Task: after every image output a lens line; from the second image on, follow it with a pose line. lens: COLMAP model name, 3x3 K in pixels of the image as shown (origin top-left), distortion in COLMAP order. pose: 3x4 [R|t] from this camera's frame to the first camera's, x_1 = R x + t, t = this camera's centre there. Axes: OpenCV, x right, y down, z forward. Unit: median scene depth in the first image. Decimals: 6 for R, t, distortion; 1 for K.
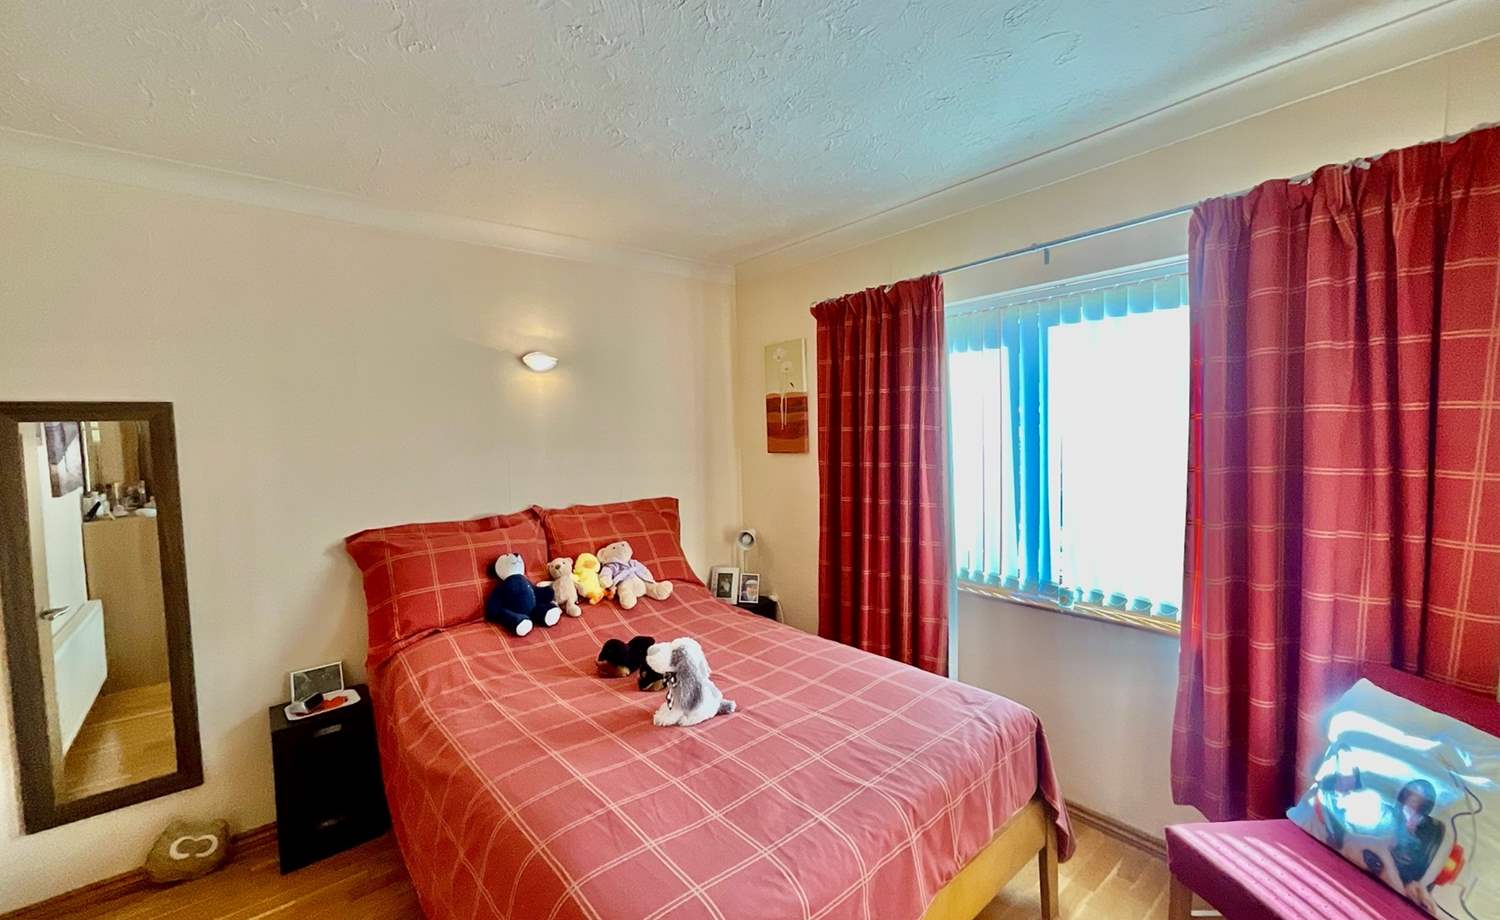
lens RADIAL K [[603.2, 0, 746.6], [0, 603.2, 462.8], [0, 0, 1]] dist [0.001084, 0.000174]
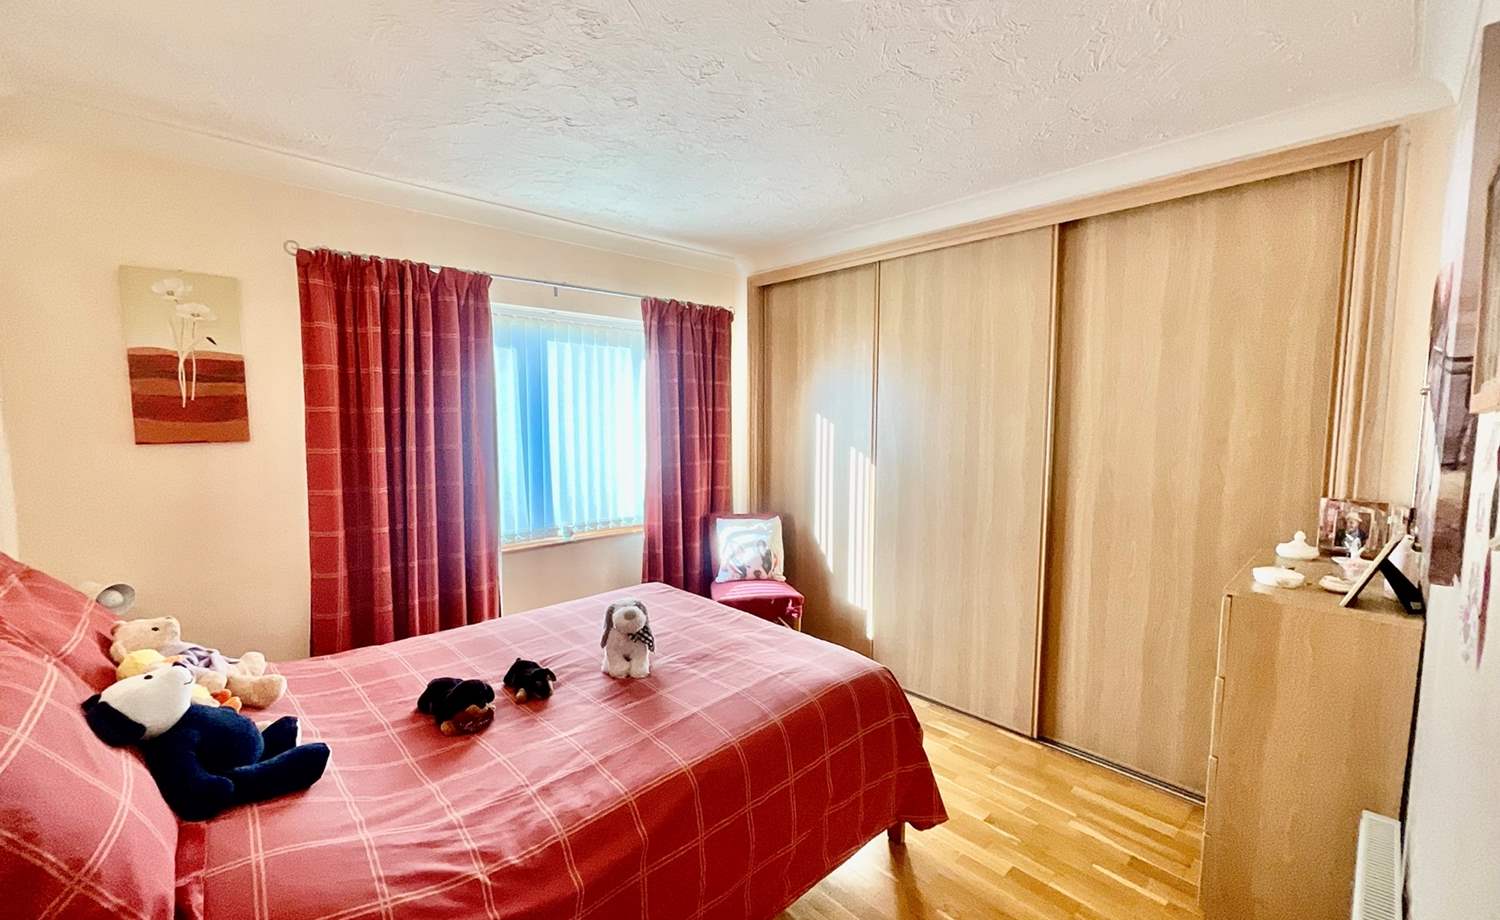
lens RADIAL K [[603.2, 0, 746.6], [0, 603.2, 462.8], [0, 0, 1]] dist [0.001084, 0.000174]
pose [[-0.064315, -0.048123, 0.996769, -0.821469], [0.054896, 0.997154, 0.051684, 0.005356], [-0.996419, 0.058042, -0.061491, 0.583312]]
